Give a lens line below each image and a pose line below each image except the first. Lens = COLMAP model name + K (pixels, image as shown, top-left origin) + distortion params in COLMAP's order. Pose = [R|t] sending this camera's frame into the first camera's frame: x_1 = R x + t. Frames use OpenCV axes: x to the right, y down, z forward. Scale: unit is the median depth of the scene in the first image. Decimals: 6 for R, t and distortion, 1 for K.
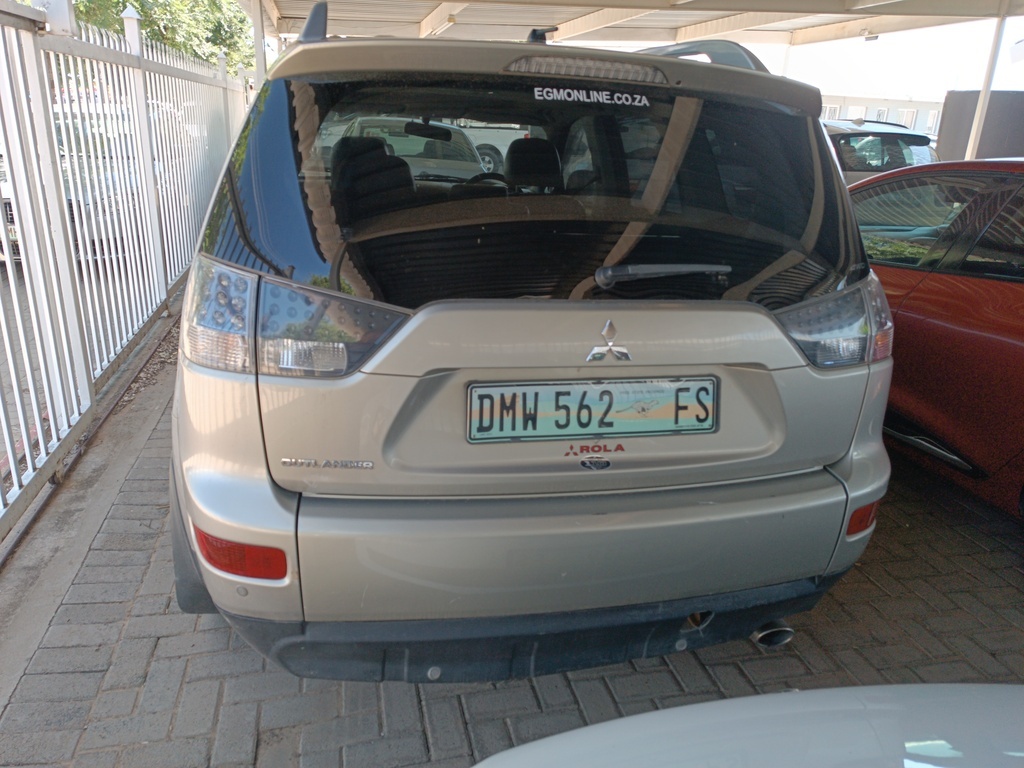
lens RADIAL K [[757.3, 0, 512.0], [0, 757.3, 384.0], [0, 0, 1]] dist [0.039469, -0.038018]
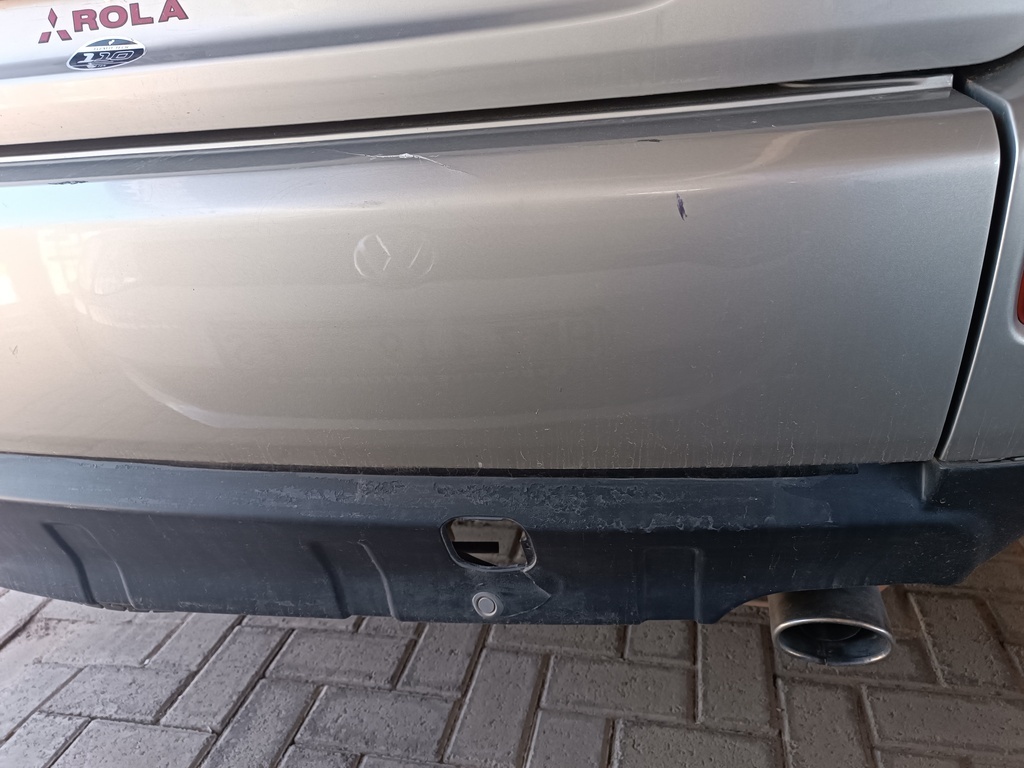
lens RADIAL K [[767.8, 0, 512.0], [0, 767.8, 384.0], [0, 0, 1]] dist [0.029172, -0.043077]
pose [[0.884868, 0.053225, -0.462792, 0.457006], [-0.016830, 0.996455, 0.082423, 0.225714], [0.465539, -0.065145, 0.882627, 0.757807]]
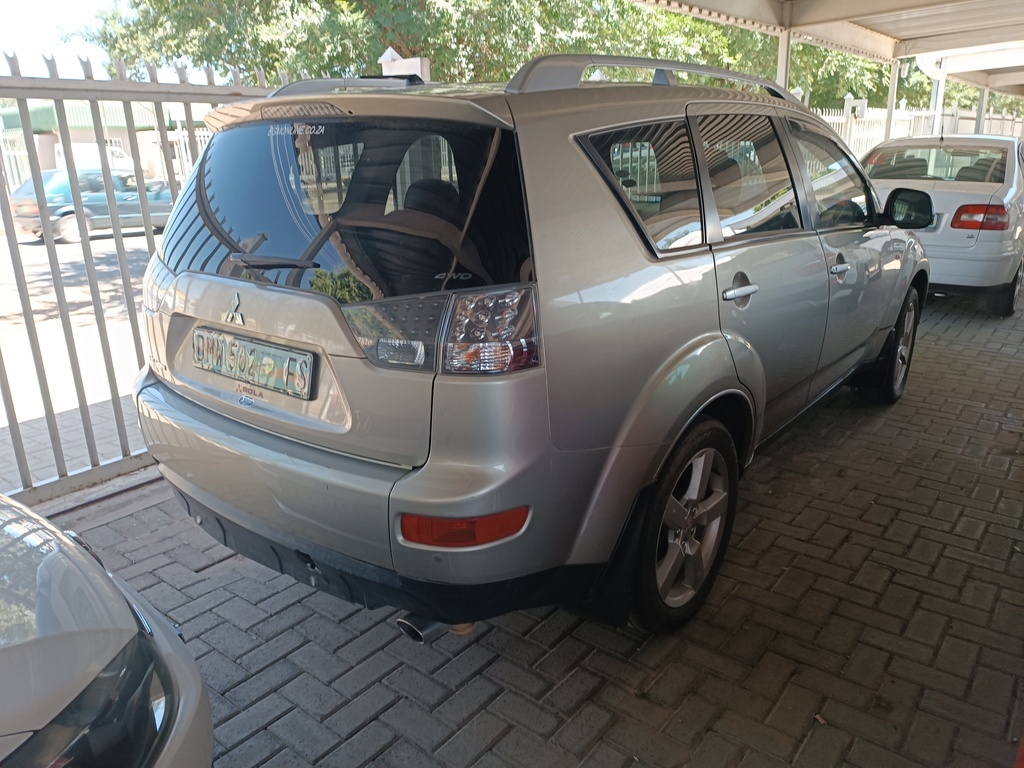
lens RADIAL K [[767.8, 0, 512.0], [0, 767.8, 384.0], [0, 0, 1]] dist [0.029172, -0.043077]
pose [[0.606229, 0.177115, -0.775317, 1.445964], [-0.212089, 0.975585, 0.057030, -0.102501], [0.766488, 0.129863, 0.628992, 0.500044]]
